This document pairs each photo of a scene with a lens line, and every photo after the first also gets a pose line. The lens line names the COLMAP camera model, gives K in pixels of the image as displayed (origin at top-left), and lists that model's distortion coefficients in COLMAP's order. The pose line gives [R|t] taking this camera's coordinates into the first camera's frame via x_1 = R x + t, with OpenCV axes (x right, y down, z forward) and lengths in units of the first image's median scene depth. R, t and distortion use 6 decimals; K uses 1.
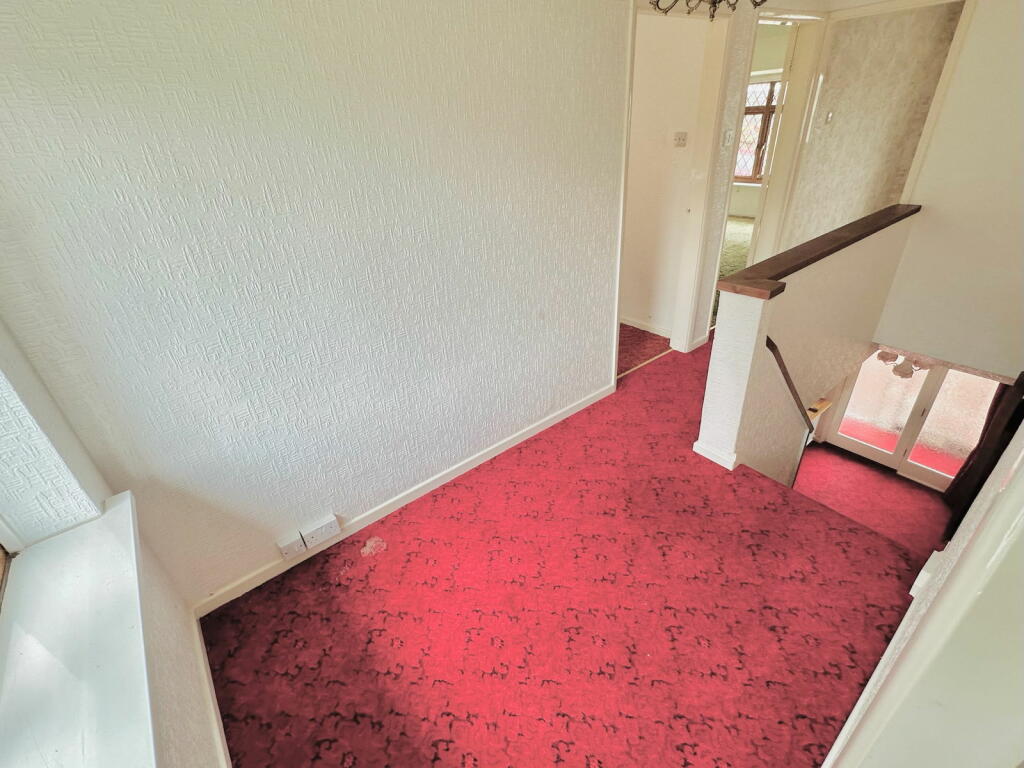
lens RADIAL K [[469.8, 0, 512.0], [0, 469.8, 384.0], [0, 0, 1]] dist [-0.002435, -0.000055]
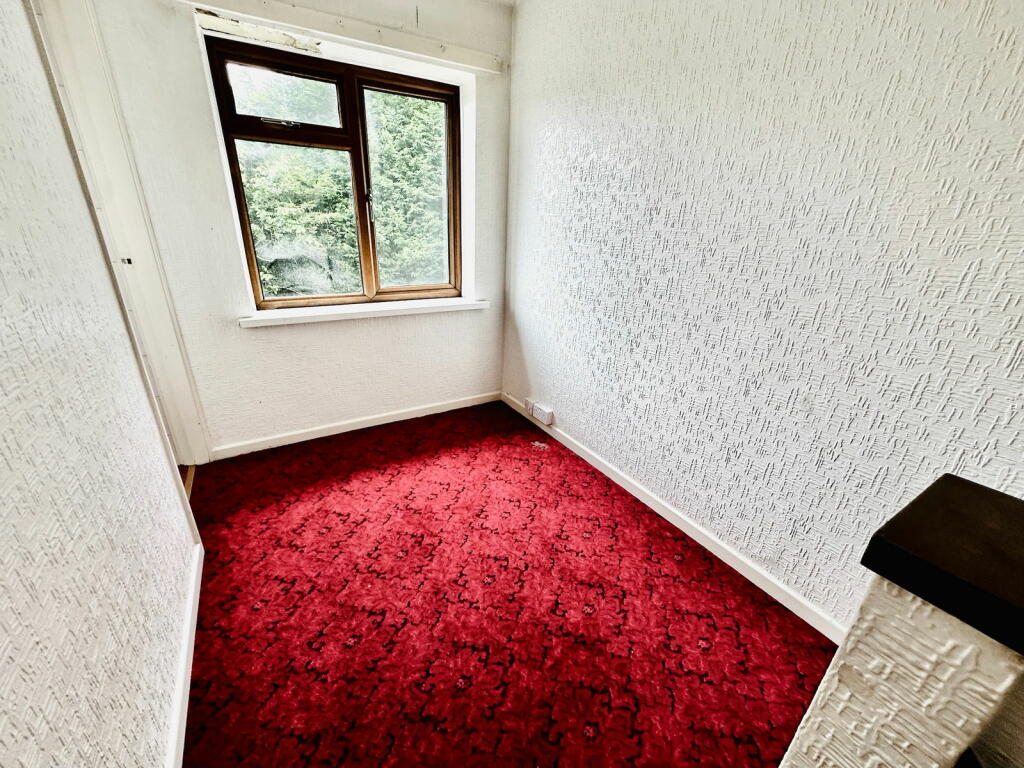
lens RADIAL K [[410.9, 0, 512.0], [0, 410.9, 384.0], [0, 0, 1]] dist [-0.002041, 0.000451]
pose [[-0.127916, 0.425337, -0.895950, 0.749875], [-0.520338, 0.740276, 0.425723, -0.257110], [0.844326, 0.520654, 0.126626, 0.791679]]
